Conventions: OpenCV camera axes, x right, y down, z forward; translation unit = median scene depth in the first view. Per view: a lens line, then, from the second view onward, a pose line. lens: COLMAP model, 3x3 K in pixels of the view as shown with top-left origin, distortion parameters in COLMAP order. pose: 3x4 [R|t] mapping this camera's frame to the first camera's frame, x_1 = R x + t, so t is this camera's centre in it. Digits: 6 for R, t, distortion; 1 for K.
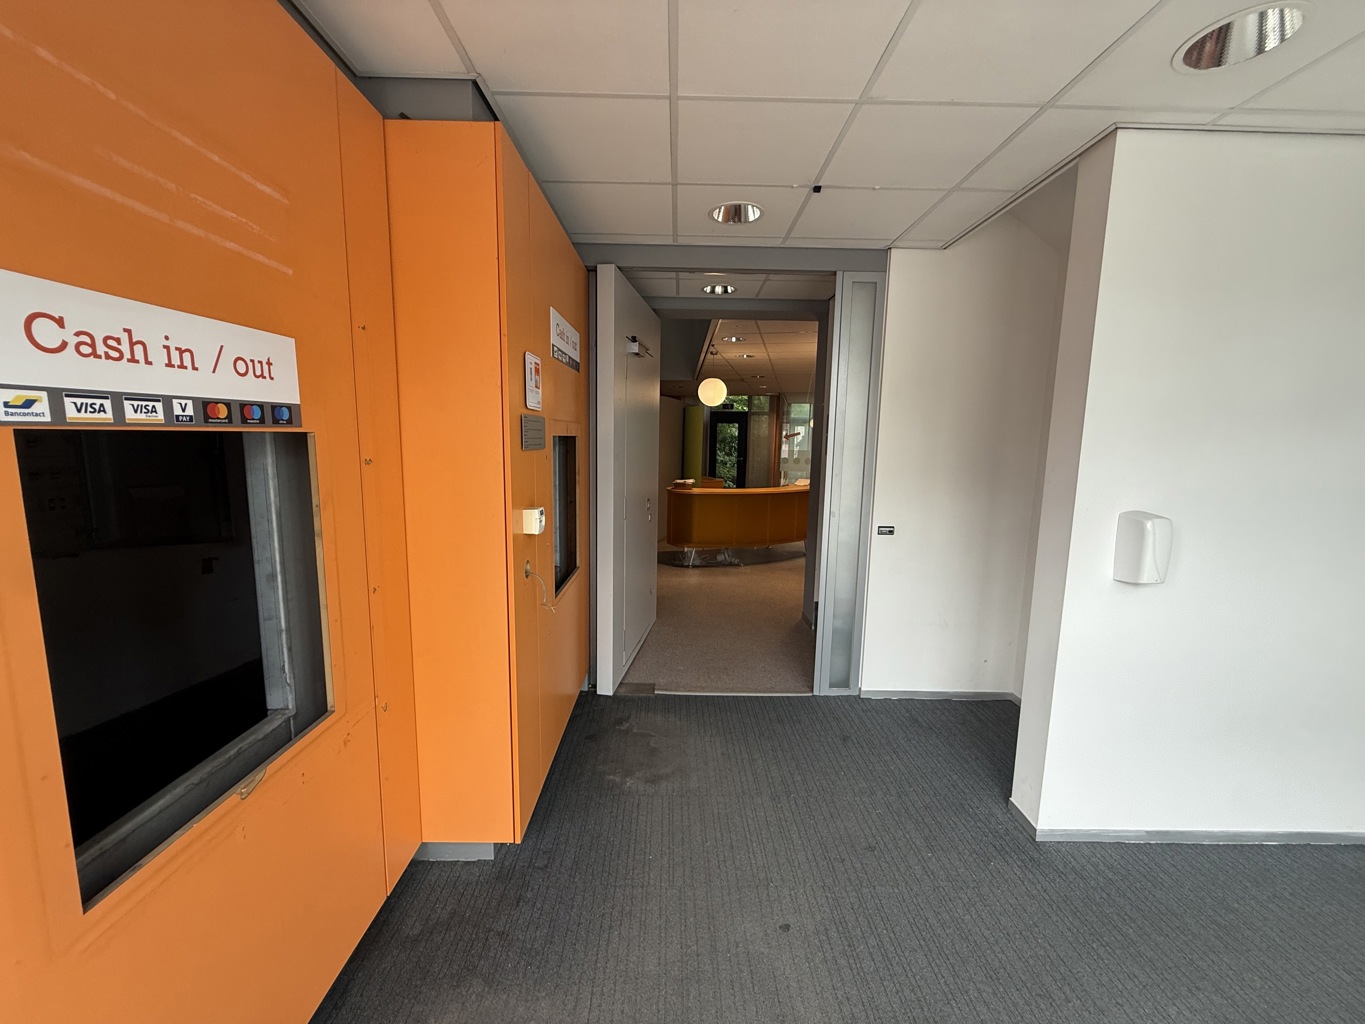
lens RADIAL K [[543.8, 0, 678.4], [0, 543.8, 507.6], [0, 0, 1]] dist [-0.001224, -0.000198]
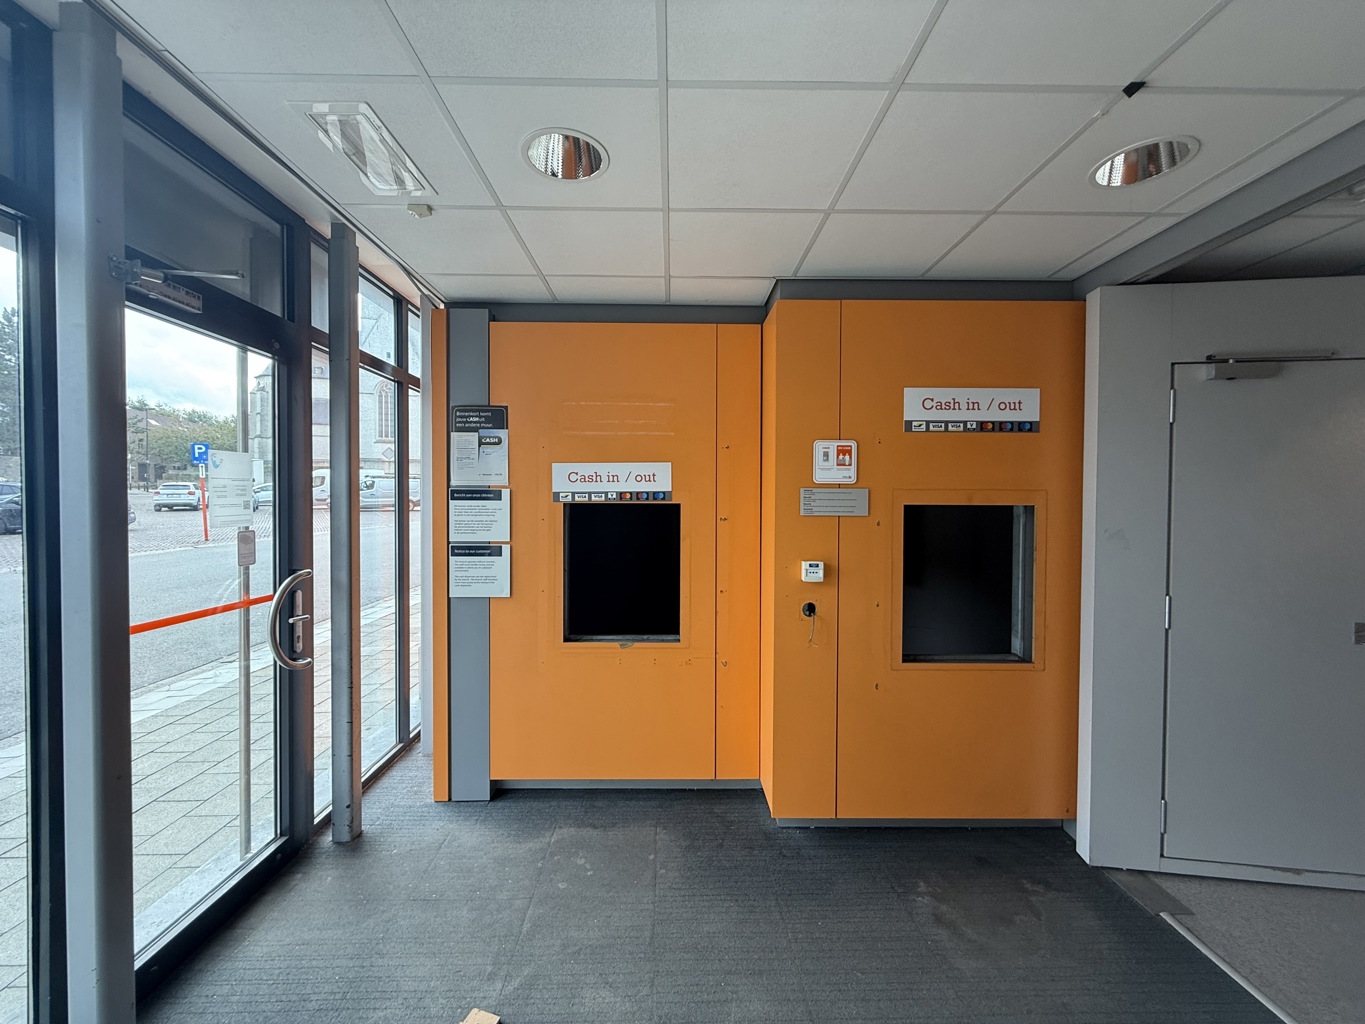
lens RADIAL K [[543.8, 0, 678.4], [0, 543.8, 507.6], [0, 0, 1]] dist [-0.001224, -0.000198]
pose [[0.008128, -0.005721, -0.999951, 0.671432], [-0.133940, 0.990966, -0.006758, -0.049311], [0.990956, 0.133988, 0.007288, 0.449765]]
